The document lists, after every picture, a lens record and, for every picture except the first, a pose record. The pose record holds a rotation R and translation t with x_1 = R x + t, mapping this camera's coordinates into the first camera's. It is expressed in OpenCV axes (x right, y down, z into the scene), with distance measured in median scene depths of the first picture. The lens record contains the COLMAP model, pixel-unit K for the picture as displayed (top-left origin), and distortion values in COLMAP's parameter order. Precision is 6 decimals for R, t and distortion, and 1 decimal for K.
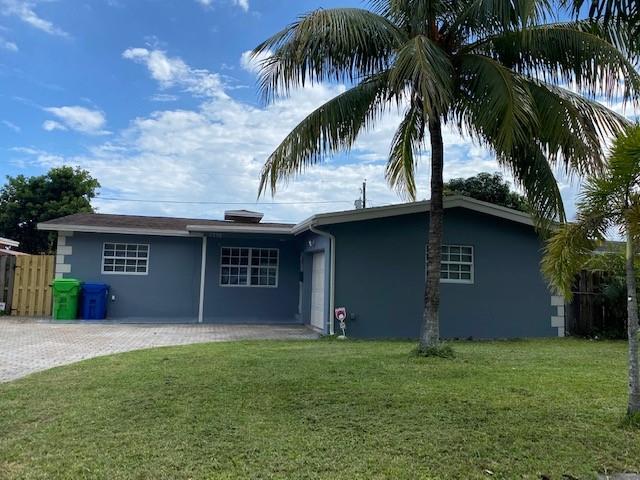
lens RADIAL K [[483.3, 0, 320.2], [0, 483.3, 239.2], [0, 0, 1]] dist [0.053892, -0.004669]
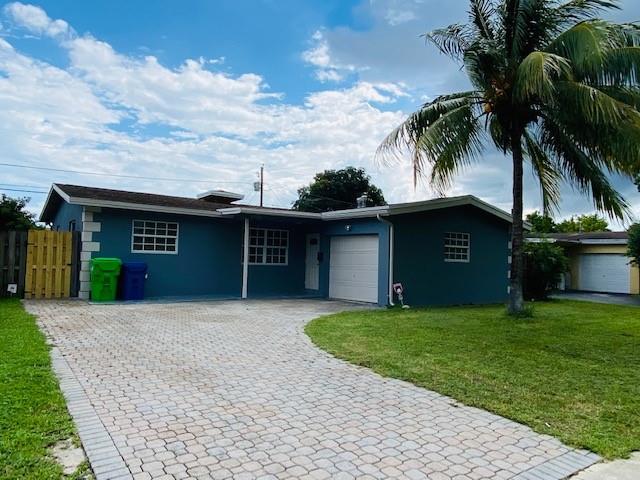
lens RADIAL K [[445.5, 0, 319.9], [0, 445.5, 240.5], [0, 0, 1]] dist [0.004242, -0.002643]
pose [[0.907025, 0.016855, 0.420739, -0.474888], [-0.040449, 0.998065, 0.047218, -0.008627], [-0.419129, -0.059846, 0.905952, 0.055142]]
